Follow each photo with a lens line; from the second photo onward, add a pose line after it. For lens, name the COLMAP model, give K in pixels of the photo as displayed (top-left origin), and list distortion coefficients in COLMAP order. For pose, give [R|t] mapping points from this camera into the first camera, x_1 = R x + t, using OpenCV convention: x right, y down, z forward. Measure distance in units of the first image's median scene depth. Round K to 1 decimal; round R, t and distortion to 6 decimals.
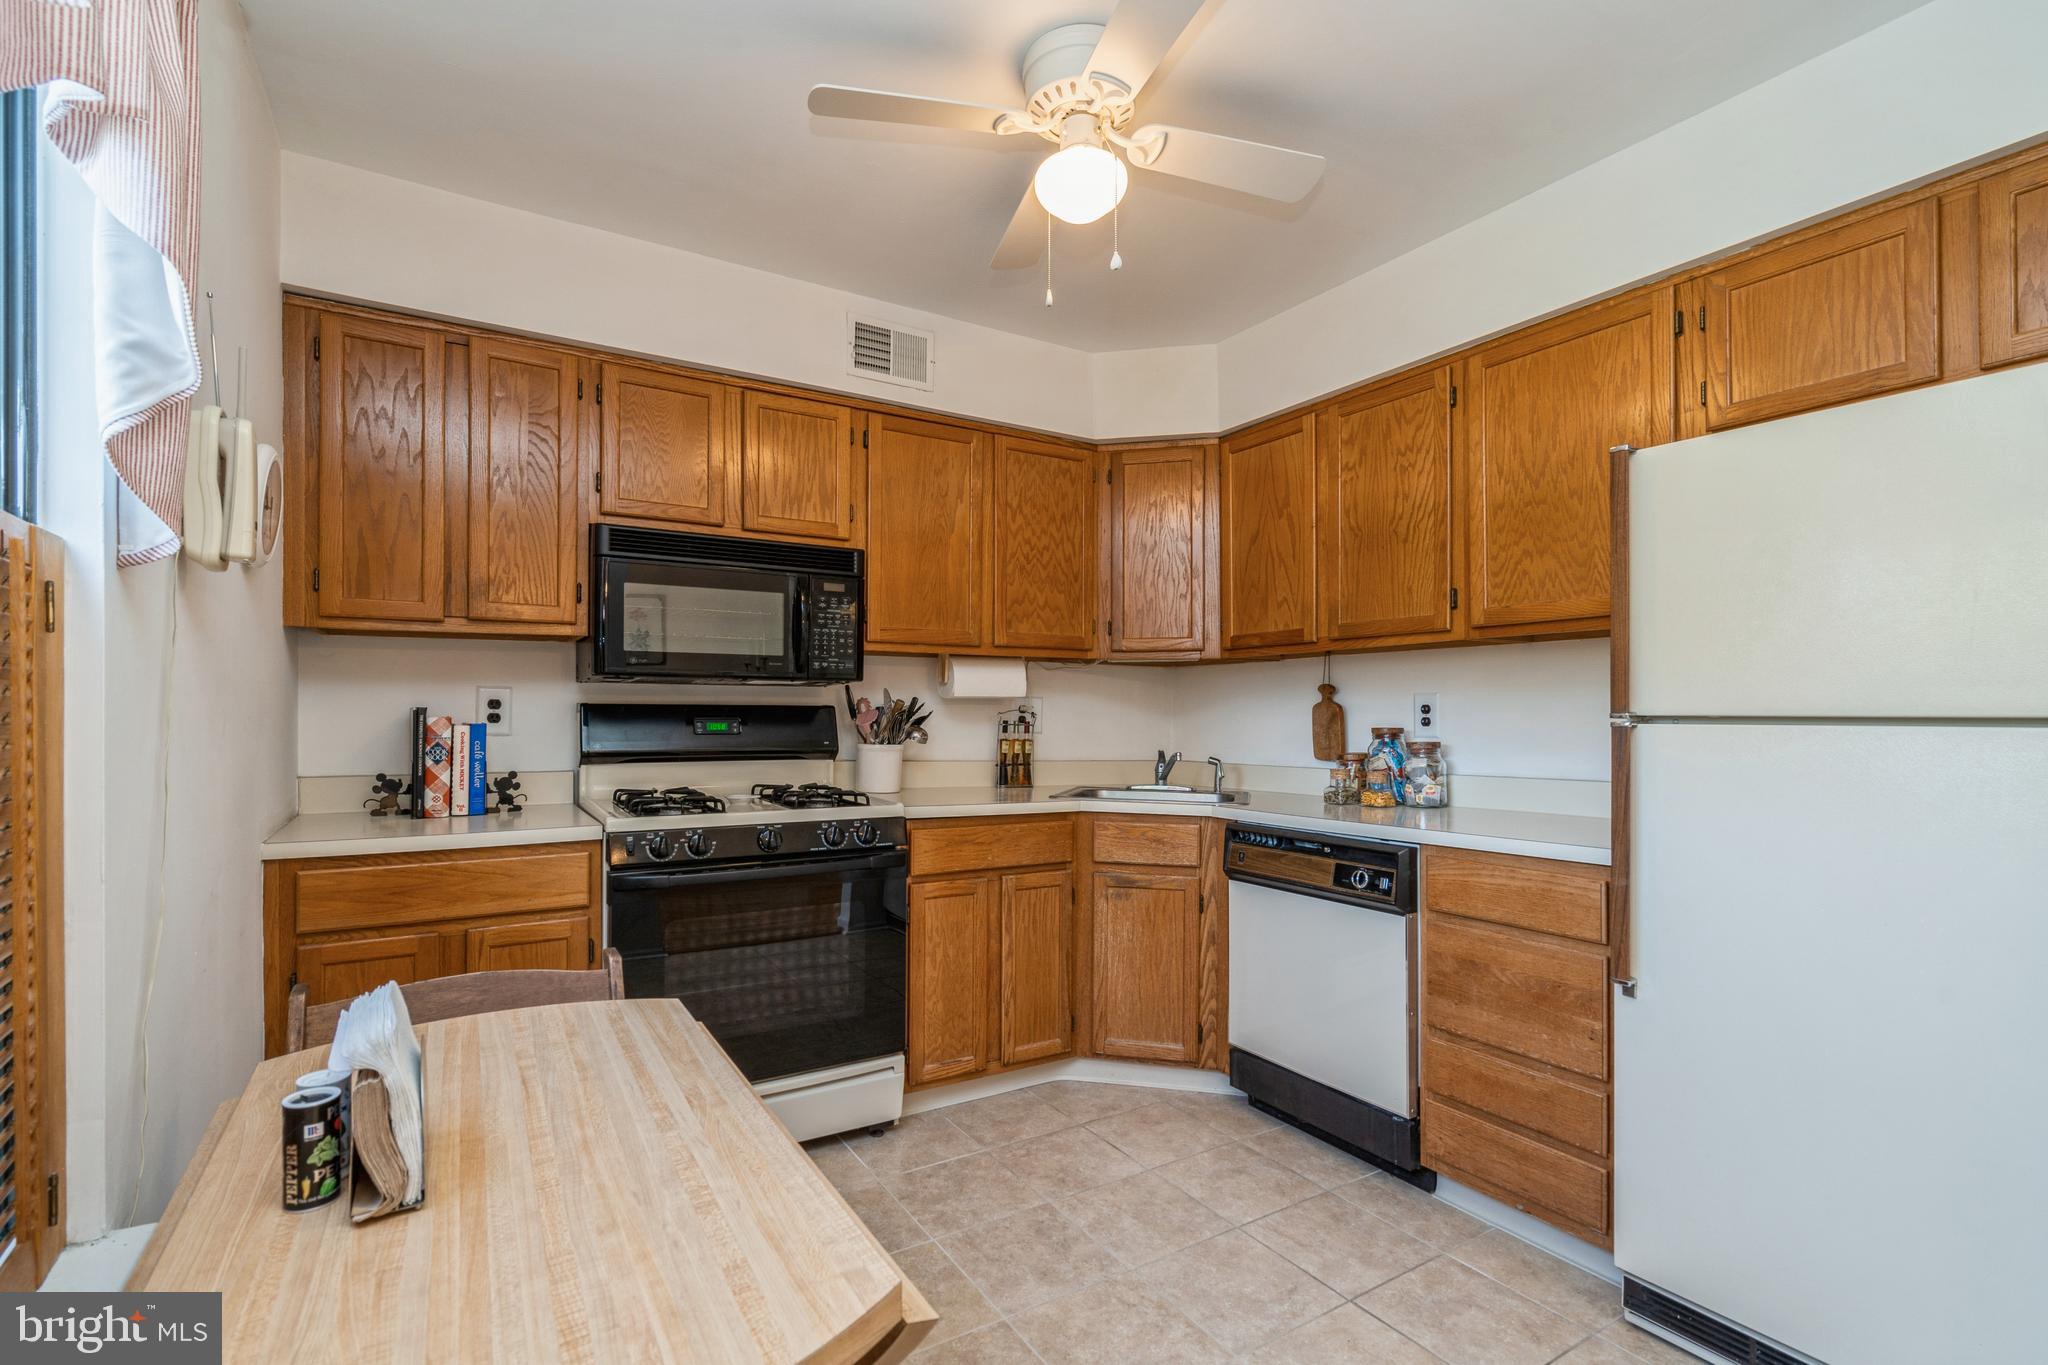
lens RADIAL K [[936.5, 0, 1019.4], [0, 936.5, 712.8], [0, 0, 1]] dist [-0.014056, 0.005817]
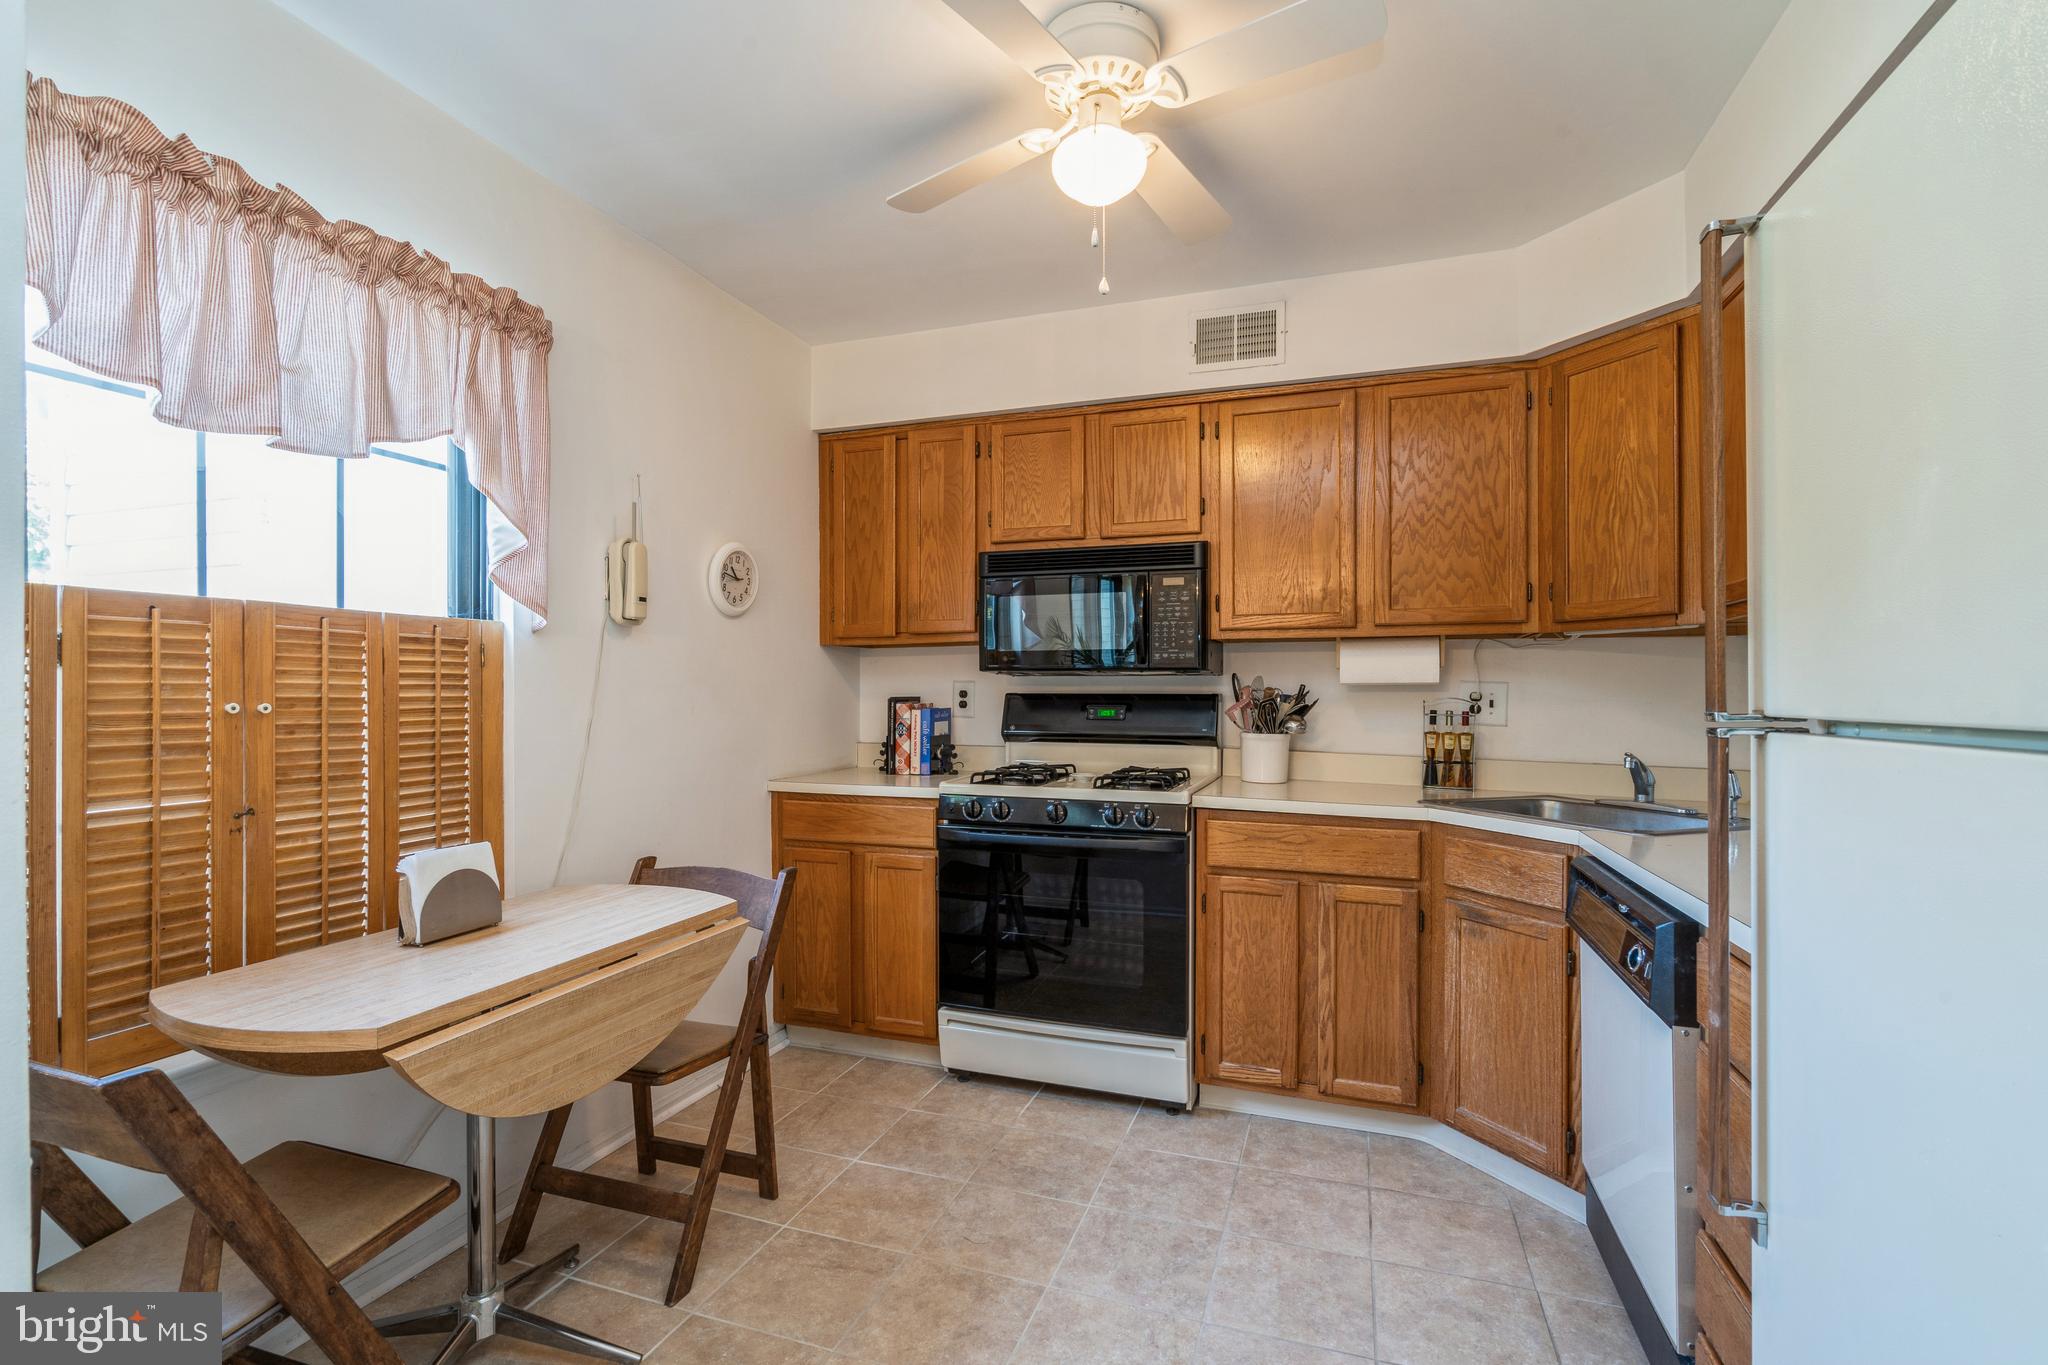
lens RADIAL K [[937.2, 0, 1019.2], [0, 937.2, 692.2], [0, 0, 1]] dist [-0.009111, 0.008012]
pose [[0.627774, -0.003623, -0.778387, 0.506963], [0.000238, 0.999990, -0.004463, -0.005574], [0.778395, 0.002617, 0.627769, 0.207493]]
